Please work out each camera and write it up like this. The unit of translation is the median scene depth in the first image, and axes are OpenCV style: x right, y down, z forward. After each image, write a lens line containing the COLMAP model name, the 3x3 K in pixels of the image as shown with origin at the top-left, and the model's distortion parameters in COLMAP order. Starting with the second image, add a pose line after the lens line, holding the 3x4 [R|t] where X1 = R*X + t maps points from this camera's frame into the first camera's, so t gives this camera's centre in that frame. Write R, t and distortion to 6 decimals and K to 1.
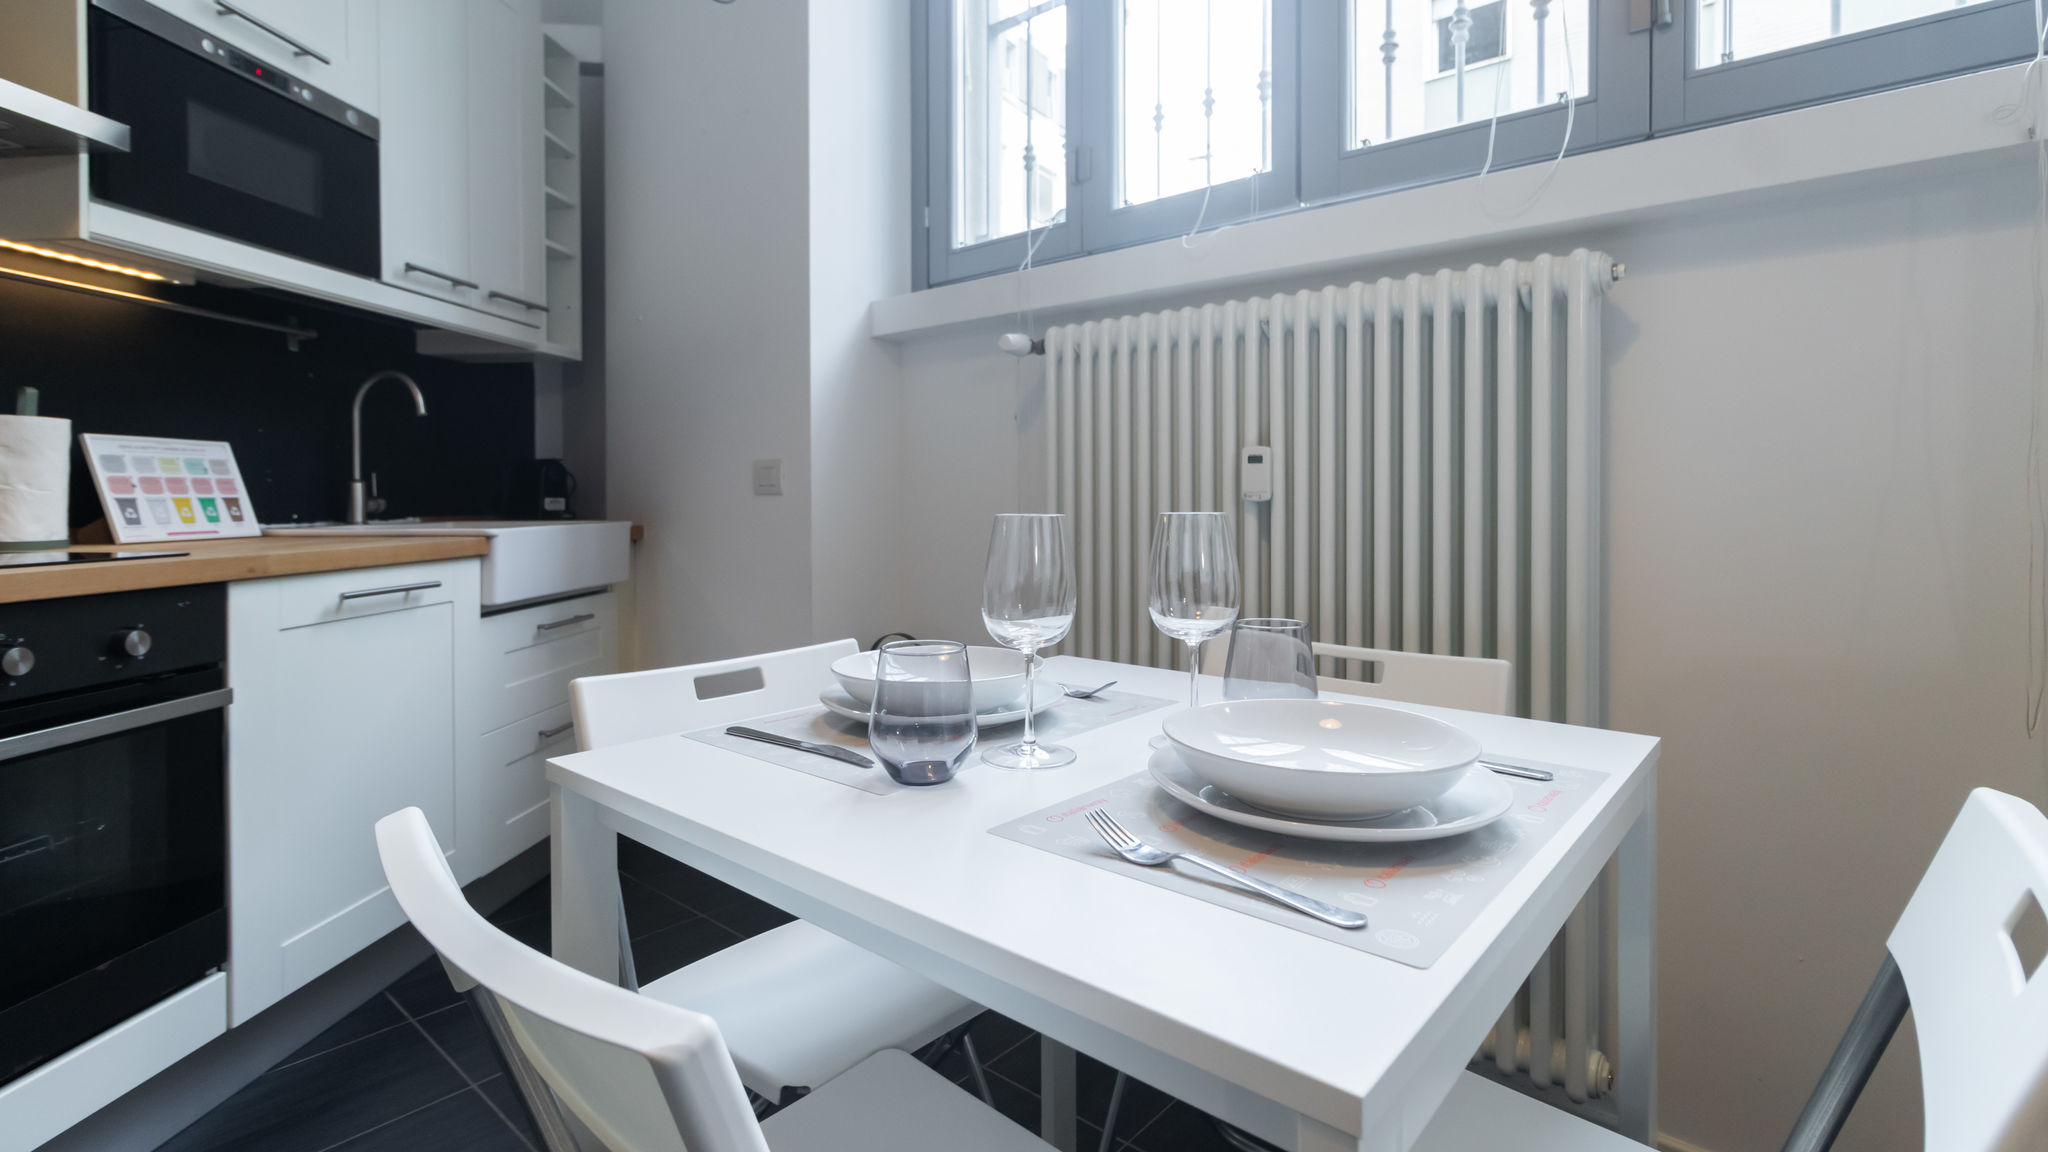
lens RADIAL K [[955.1, 0, 1022.6], [0, 955.1, 505.1], [0, 0, 1]] dist [0.002789, 0.000967]
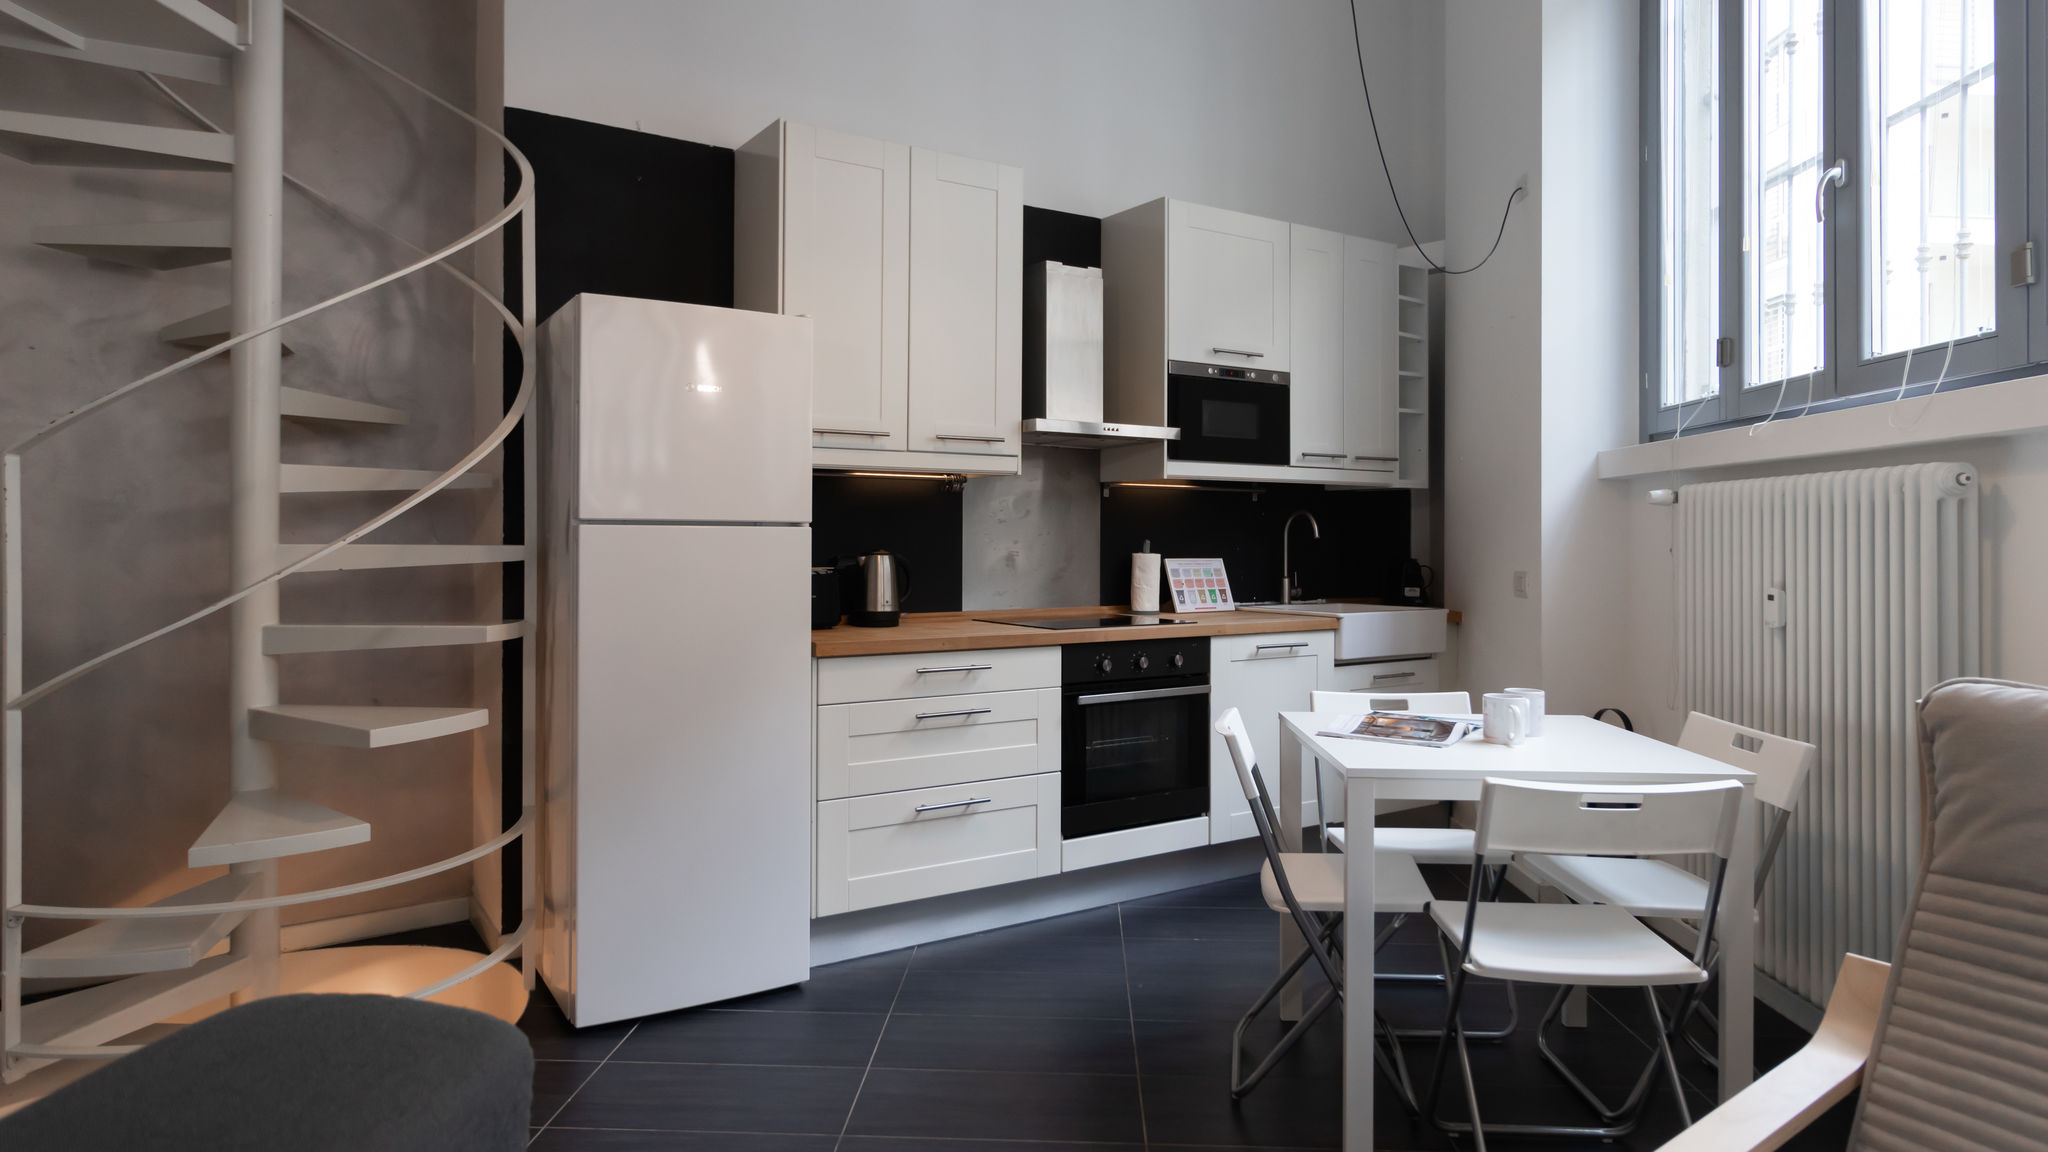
lens RADIAL K [[1188.5, 0, 1011.3], [0, 1188.5, 537.0], [0, 0, 1]] dist [0.003776, 0.000491]
pose [[0.613506, 0.000439, -0.789690, 0.729611], [-0.013207, 0.999866, -0.009705, -0.080954], [0.789580, 0.016383, 0.613429, -0.724365]]
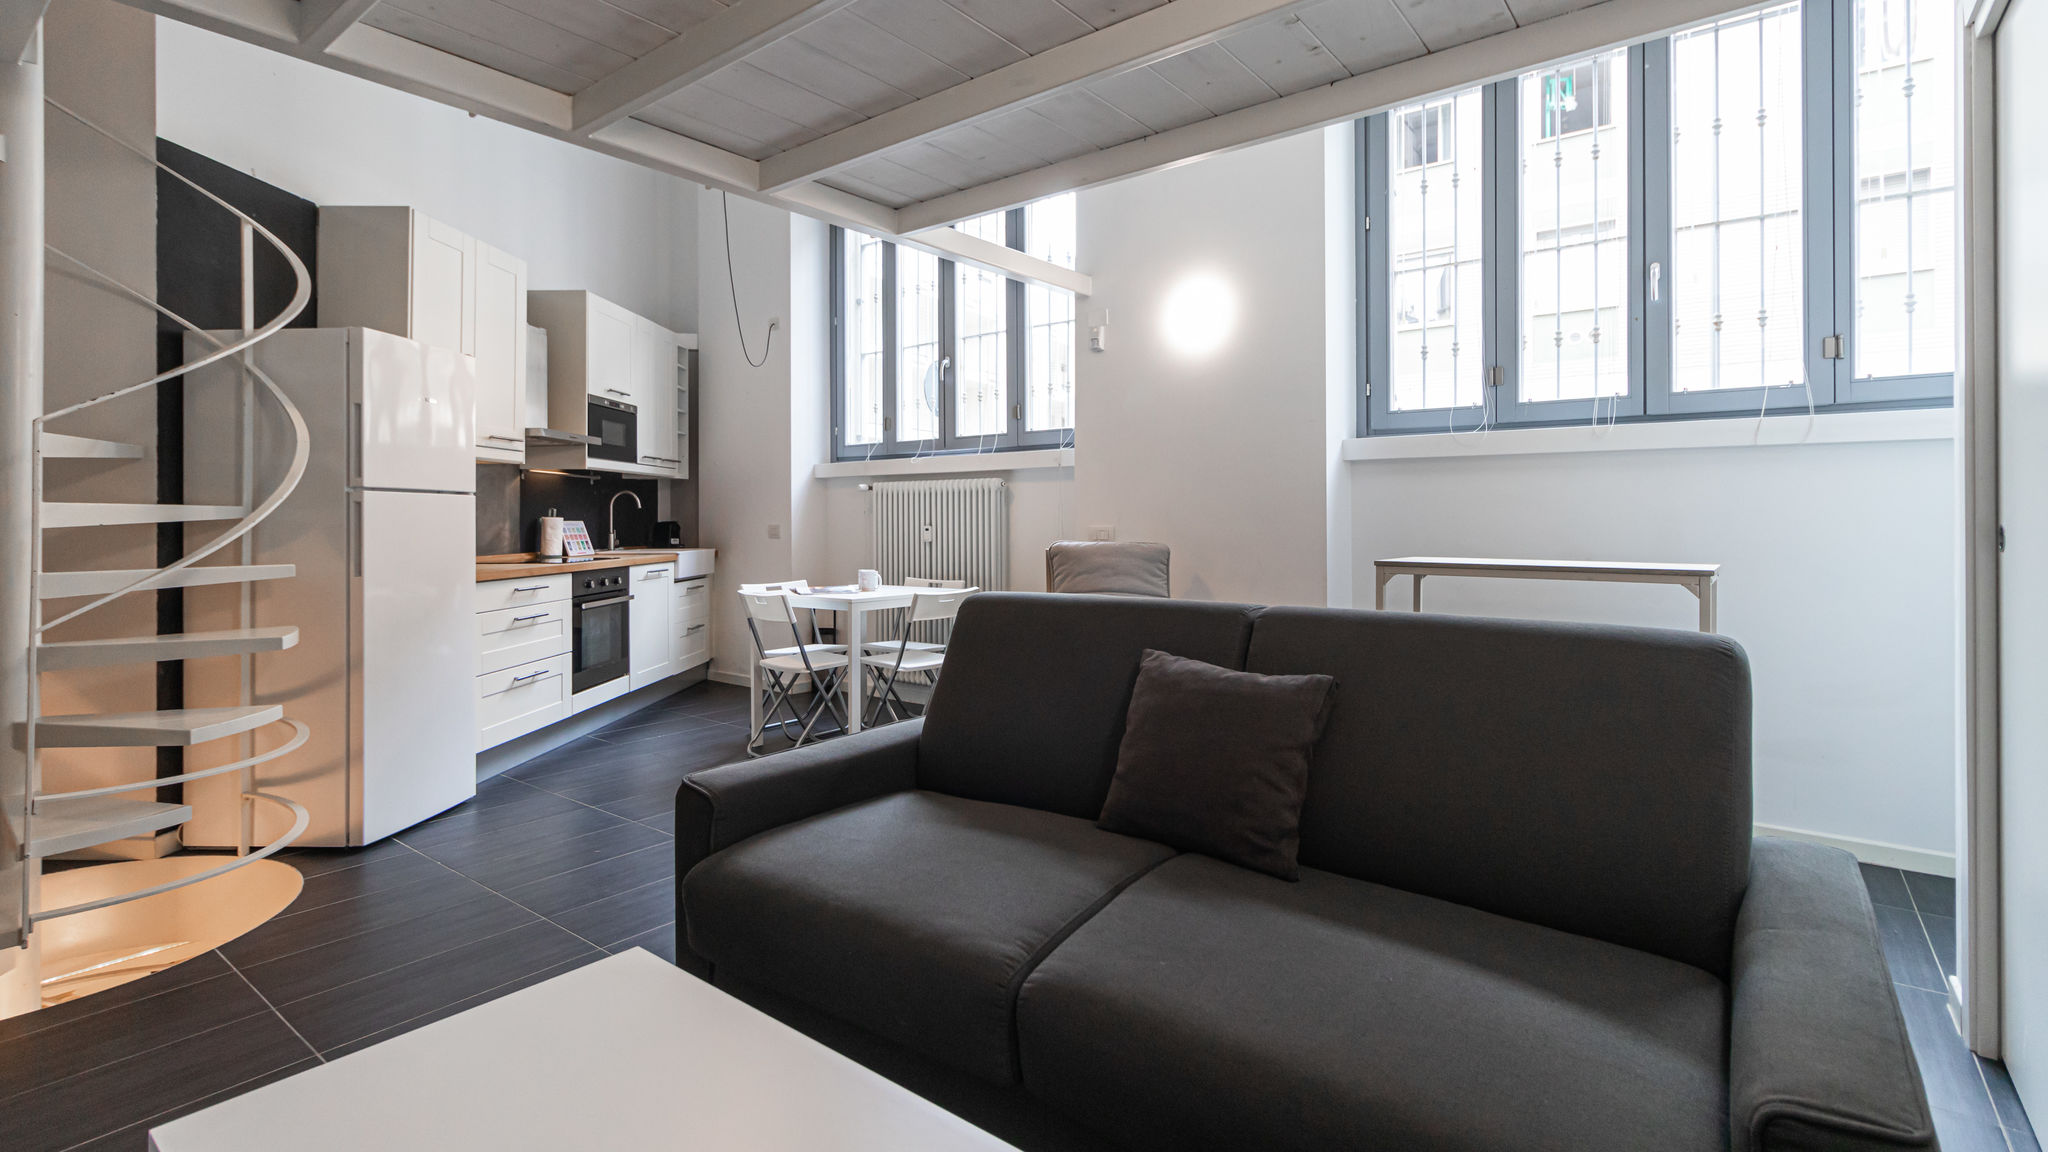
lens RADIAL K [[955.1, 0, 1022.6], [0, 955.1, 505.1], [0, 0, 1]] dist [0.002789, 0.000967]
pose [[0.999090, -0.002679, 0.042573, 0.347158], [0.003855, 0.999612, -0.027578, -0.030605], [-0.042483, 0.027717, 0.998713, -1.892349]]
